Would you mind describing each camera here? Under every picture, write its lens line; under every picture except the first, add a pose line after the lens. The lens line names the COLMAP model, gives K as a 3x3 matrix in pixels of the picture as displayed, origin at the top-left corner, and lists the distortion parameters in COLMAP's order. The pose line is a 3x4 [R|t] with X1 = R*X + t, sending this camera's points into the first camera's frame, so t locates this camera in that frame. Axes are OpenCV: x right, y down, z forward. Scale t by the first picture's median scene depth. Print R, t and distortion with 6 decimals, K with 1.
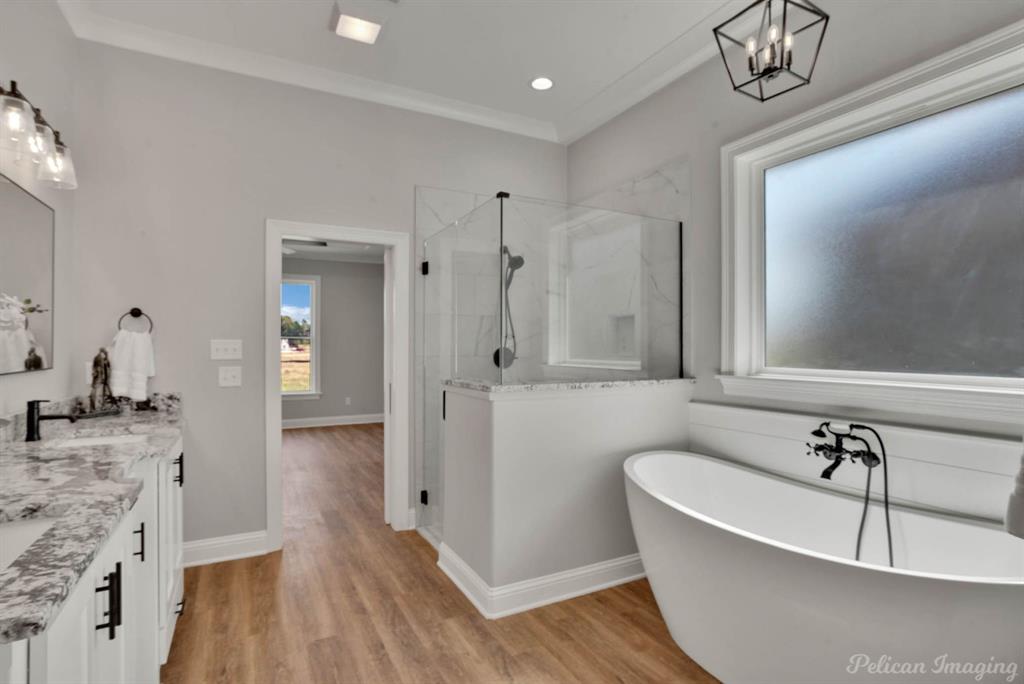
lens RADIAL K [[504.7, 0, 514.1], [0, 504.7, 344.4], [0, 0, 1]] dist [-0.000166, 0.000918]
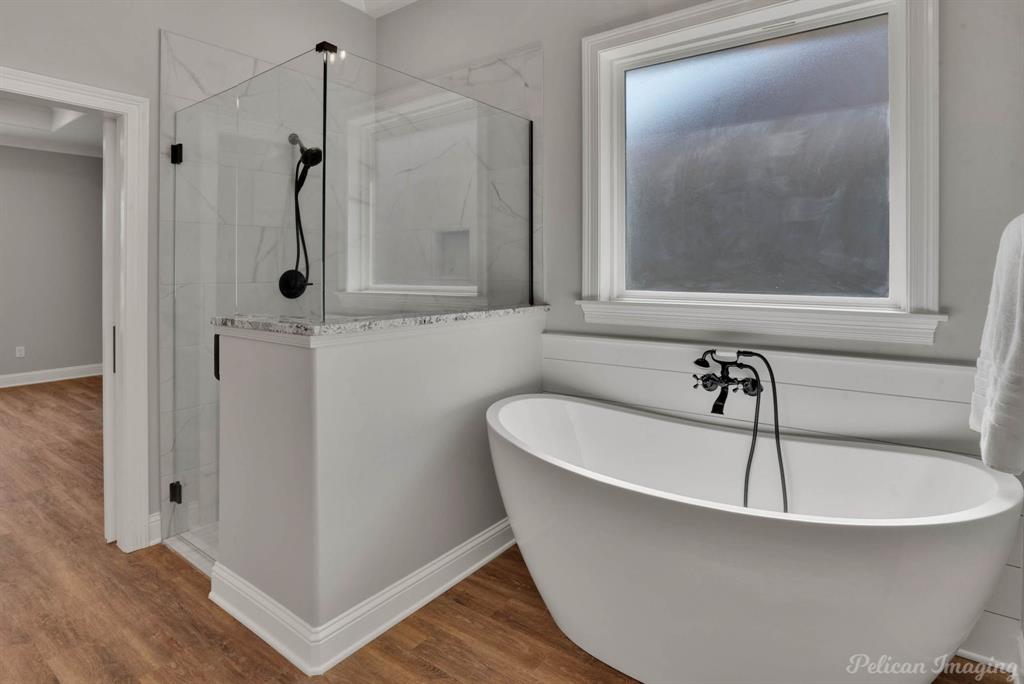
lens RADIAL K [[558.8, 0, 524.0], [0, 558.8, 262.9], [0, 0, 1]] dist [-0.029509, 0.011213]
pose [[0.908818, 0.002119, 0.417188, -0.080672], [0.000980, 0.999974, -0.007212, 0.002828], [-0.417193, 0.006963, 0.908791, 0.173424]]
